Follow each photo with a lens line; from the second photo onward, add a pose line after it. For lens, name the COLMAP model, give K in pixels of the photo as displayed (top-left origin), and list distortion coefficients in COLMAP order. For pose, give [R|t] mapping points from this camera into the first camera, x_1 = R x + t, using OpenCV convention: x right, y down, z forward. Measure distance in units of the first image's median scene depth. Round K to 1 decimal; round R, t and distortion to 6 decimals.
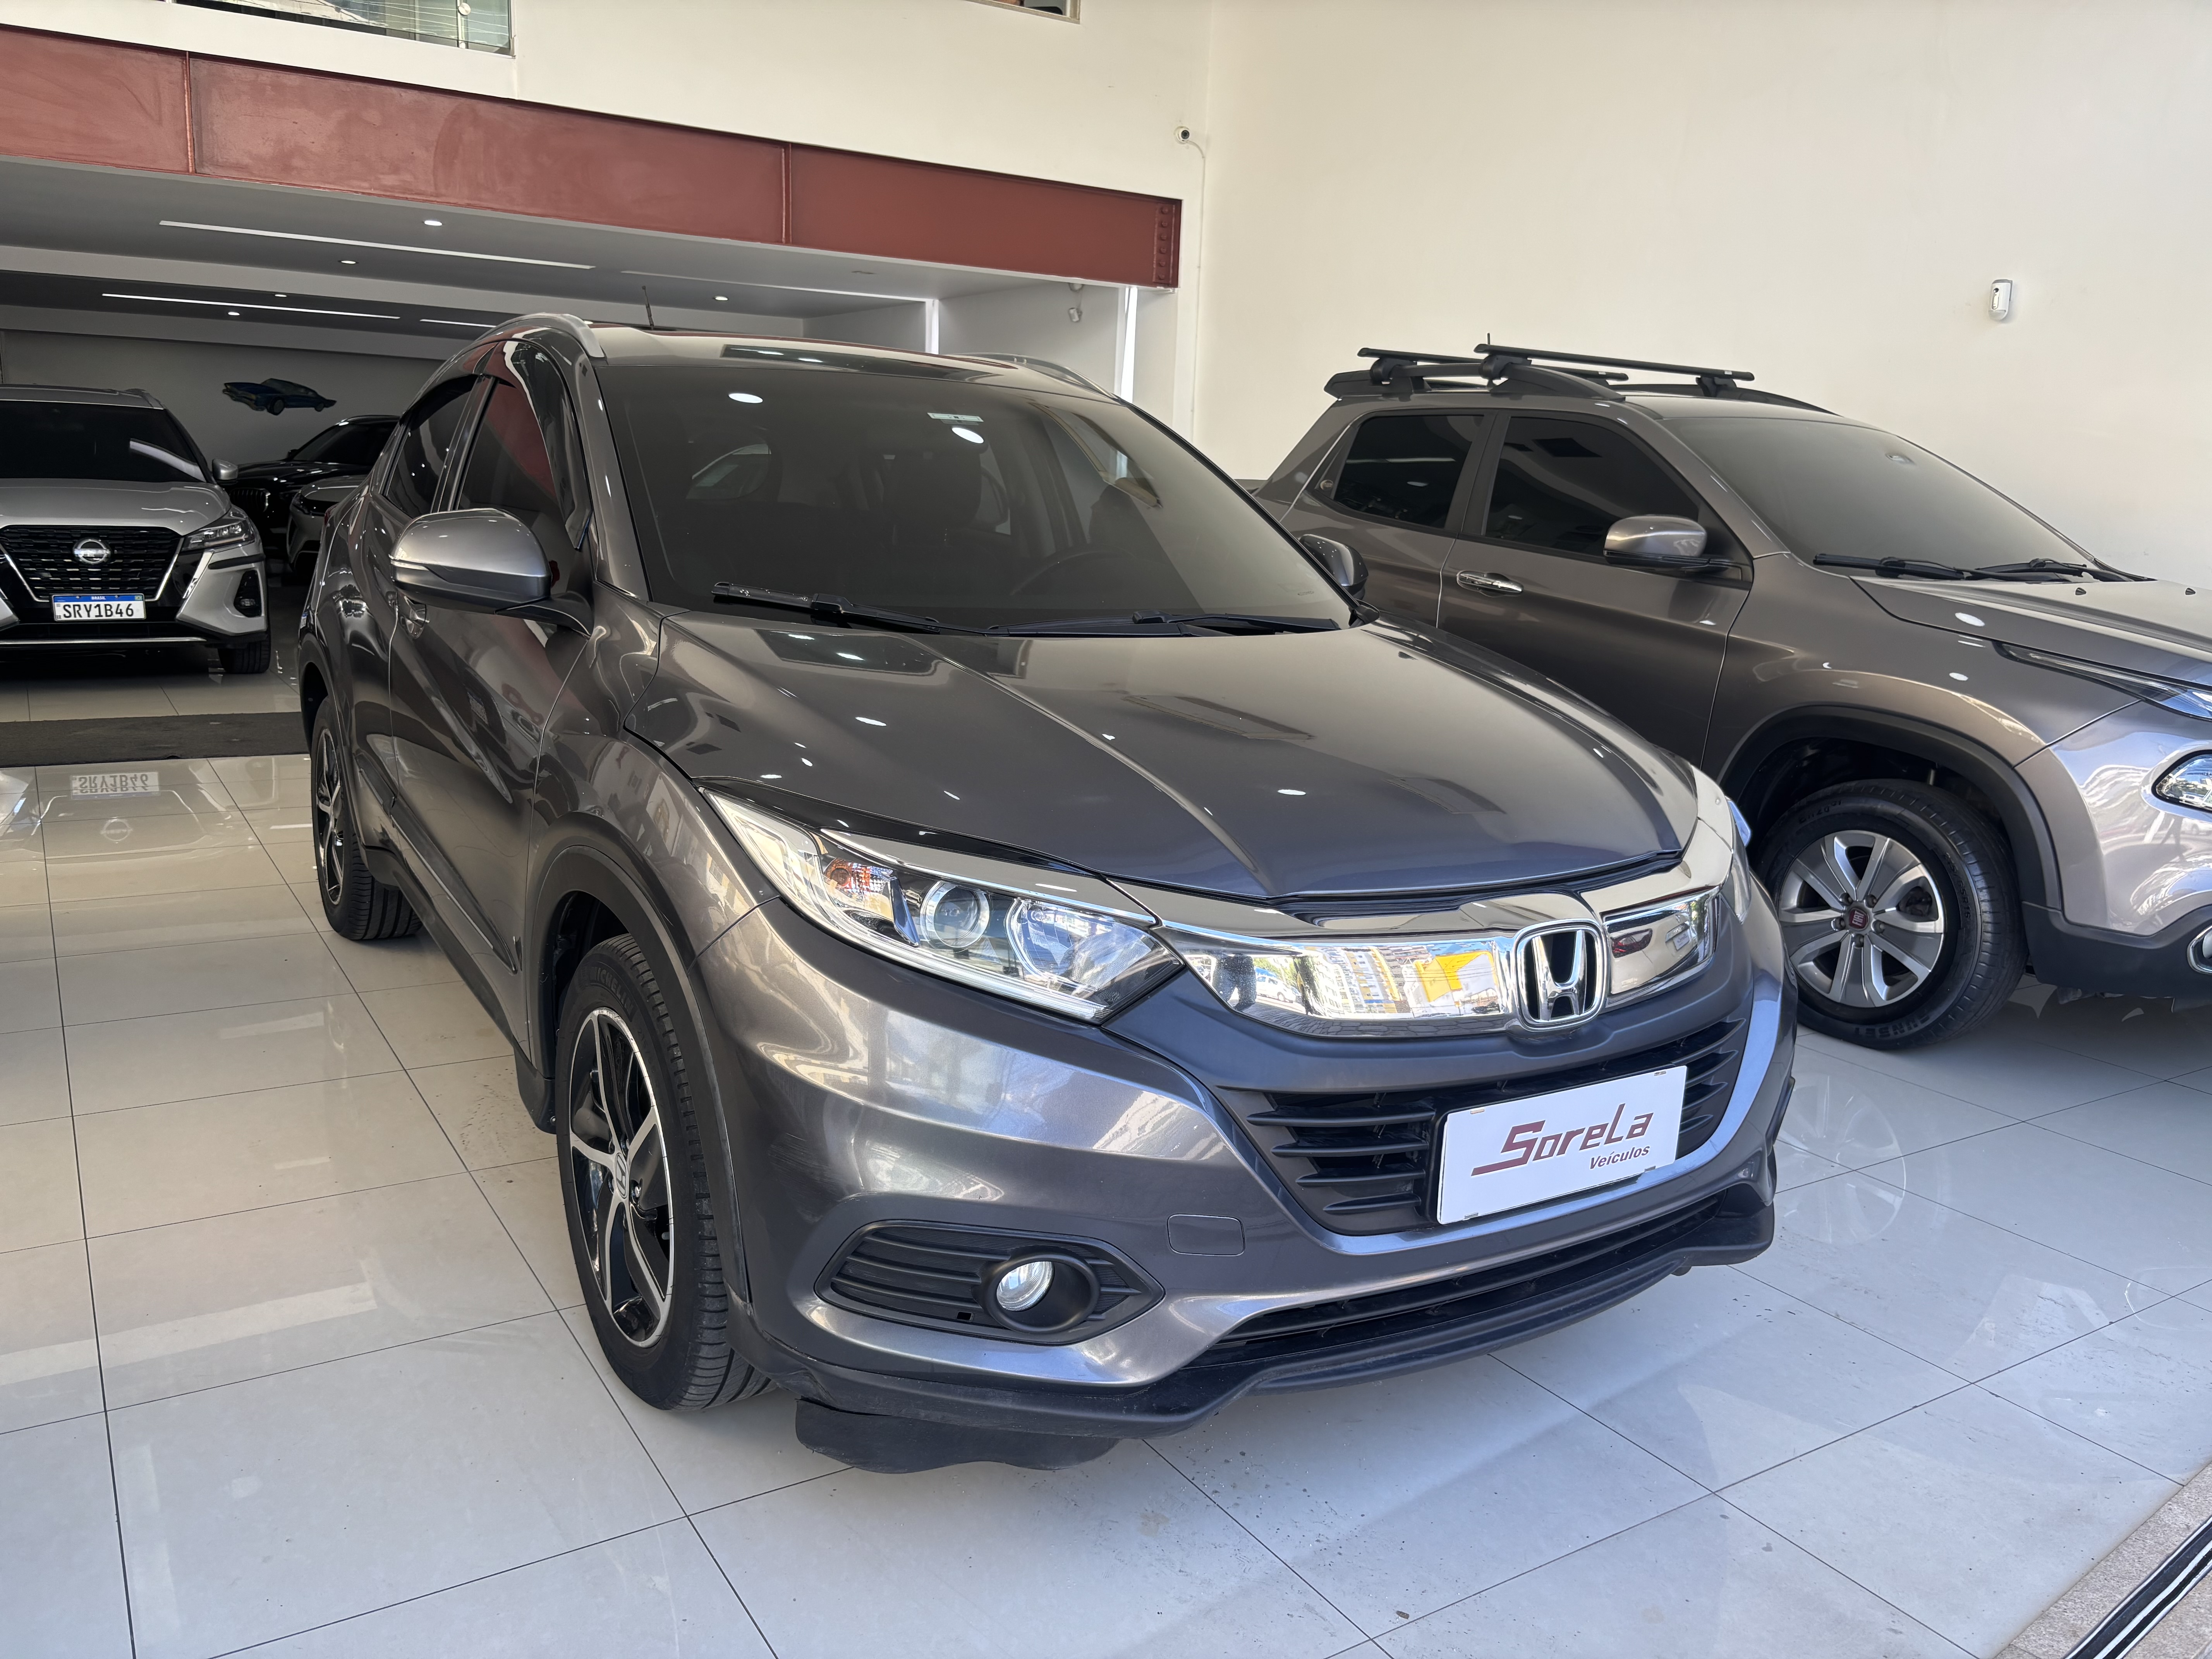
lens RADIAL K [[1690.3, 0, 1090.1], [0, 1690.3, 833.4], [0, 0, 1]] dist [0.013218, -0.006490]
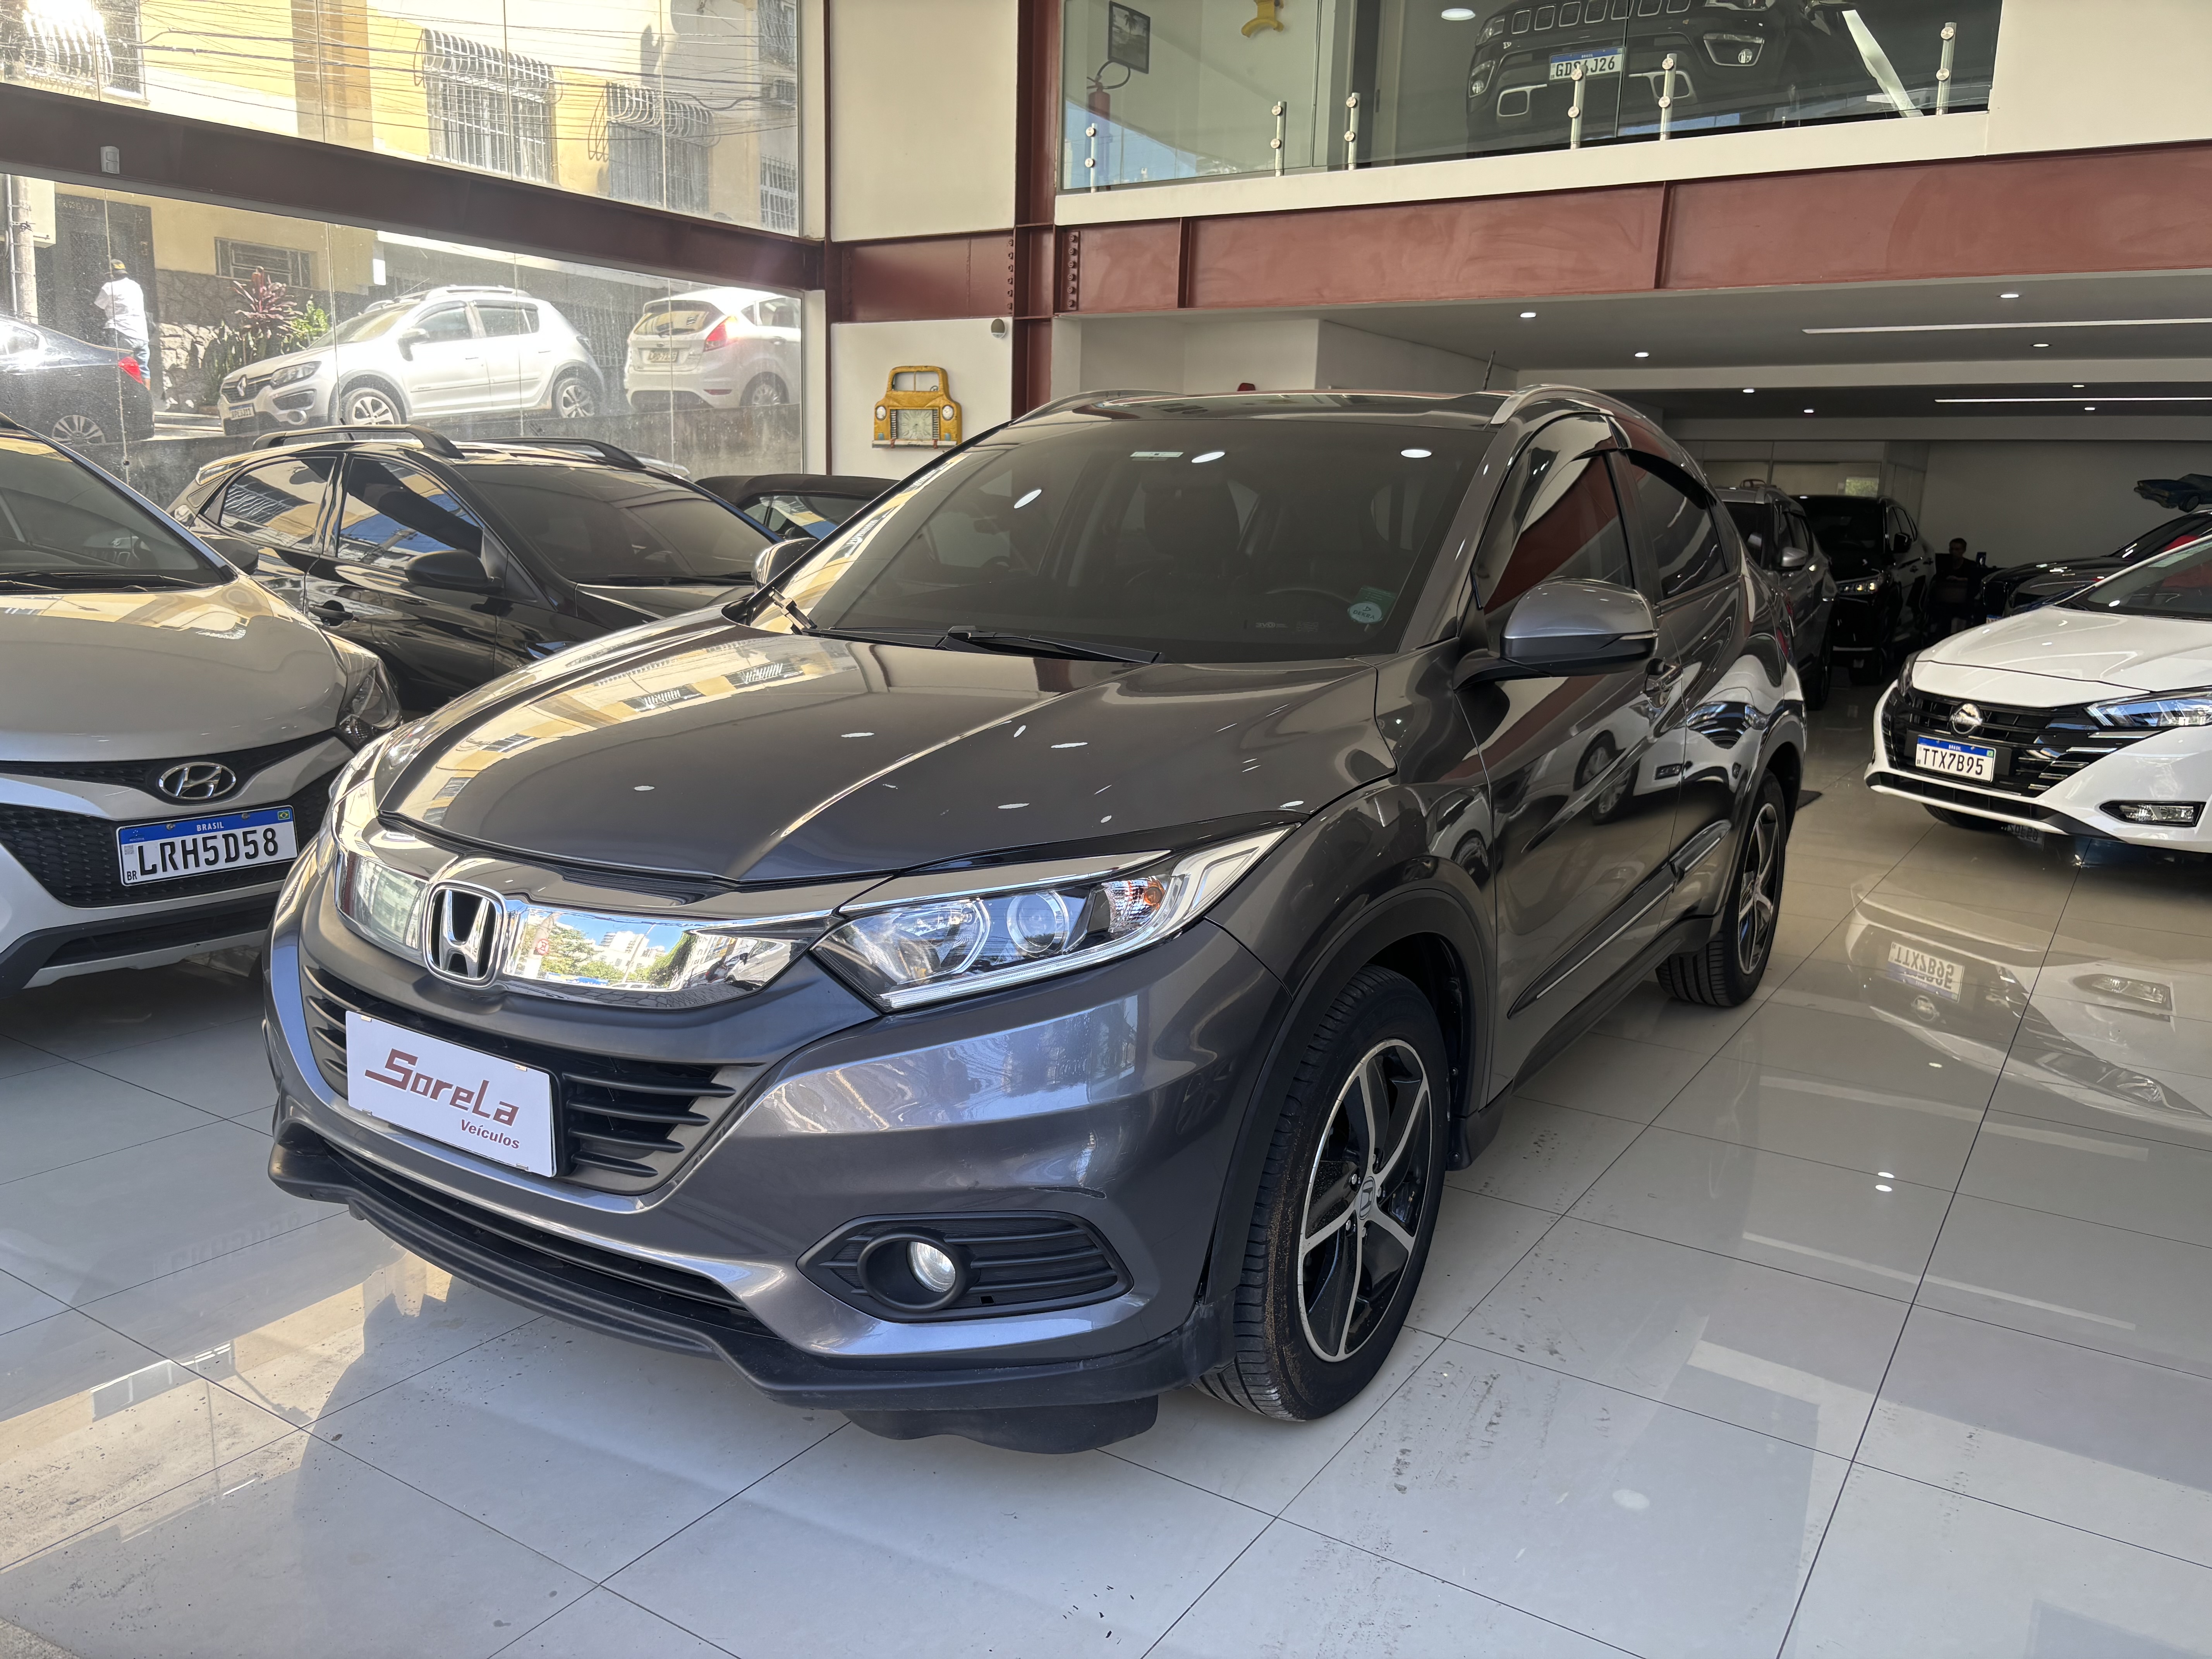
lens RADIAL K [[1690.3, 0, 1090.1], [0, 1690.3, 833.4], [0, 0, 1]] dist [0.013218, -0.006490]
pose [[0.427200, 0.145212, -0.892420, 1.333082], [-0.201077, 0.977560, 0.062810, -0.119677], [0.881515, 0.152613, 0.446812, 0.829959]]
